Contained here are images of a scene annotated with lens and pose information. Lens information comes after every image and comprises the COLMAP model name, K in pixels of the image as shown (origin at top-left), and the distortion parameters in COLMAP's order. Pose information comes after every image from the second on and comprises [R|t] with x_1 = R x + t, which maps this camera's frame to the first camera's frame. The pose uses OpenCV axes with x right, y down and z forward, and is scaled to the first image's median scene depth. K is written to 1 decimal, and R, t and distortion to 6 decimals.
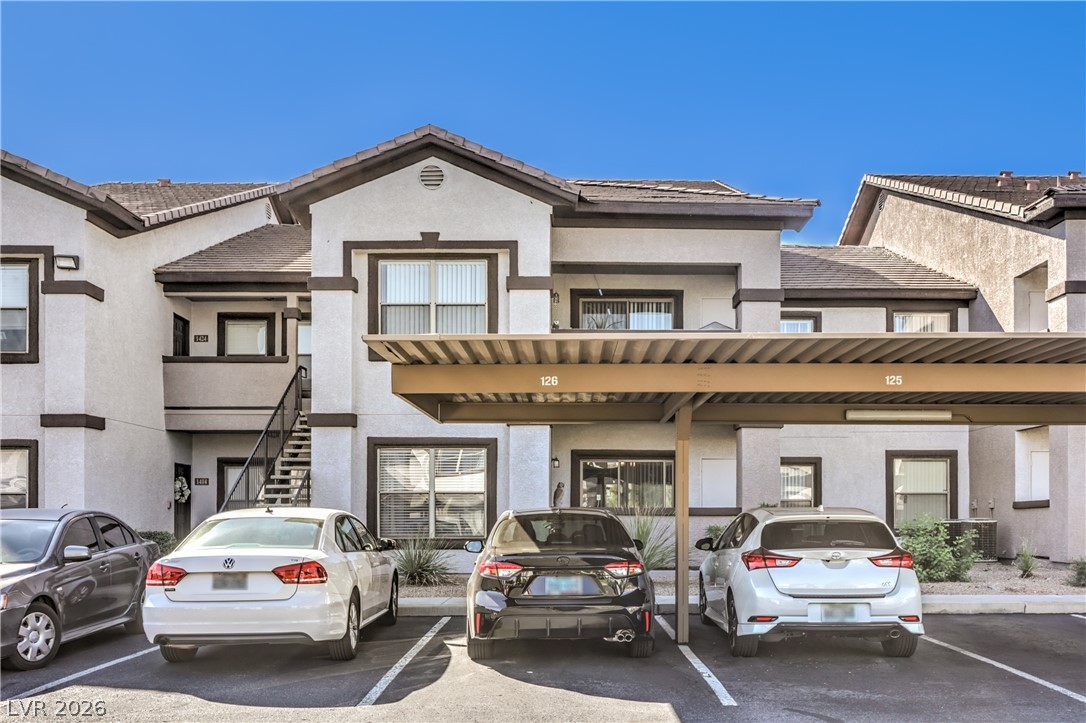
lens RADIAL K [[972.5, 0, 542.0], [0, 972.5, 378.6], [0, 0, 1]] dist [0.001434, -0.004313]
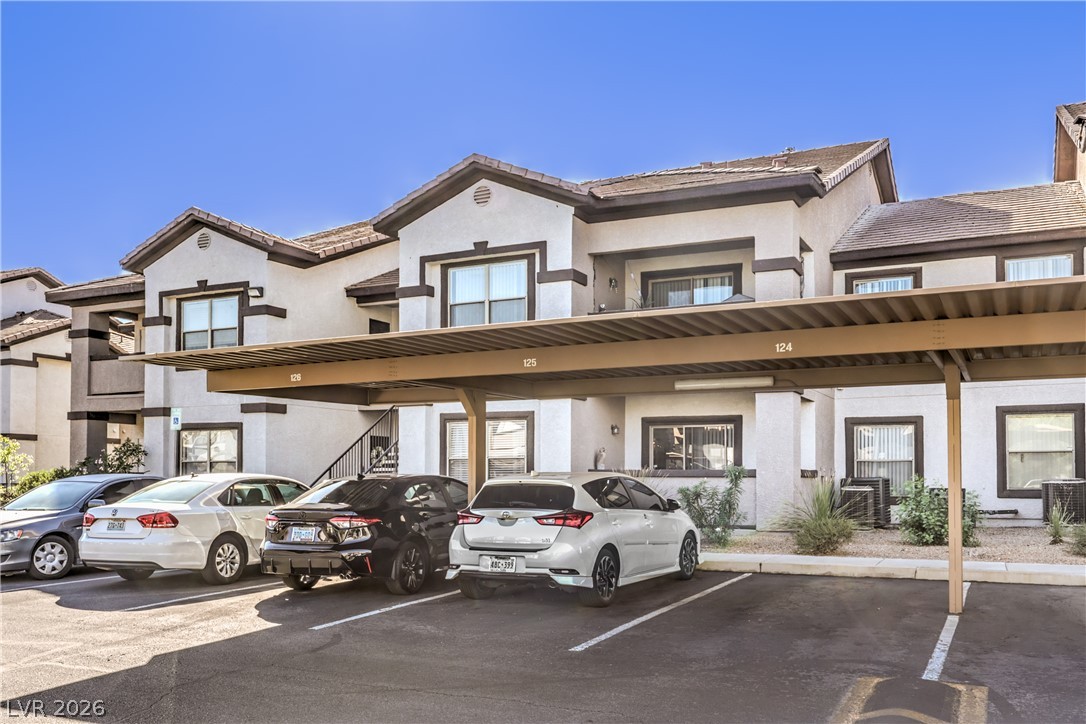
lens RADIAL K [[908.2, 0, 543.1], [0, 908.2, 316.5], [0, 0, 1]] dist [-0.006571, 0.000582]
pose [[0.901603, -0.076235, -0.425794, 0.427196], [0.062825, 0.996988, -0.045473, -0.001663], [0.427978, 0.014248, 0.903677, 0.014746]]
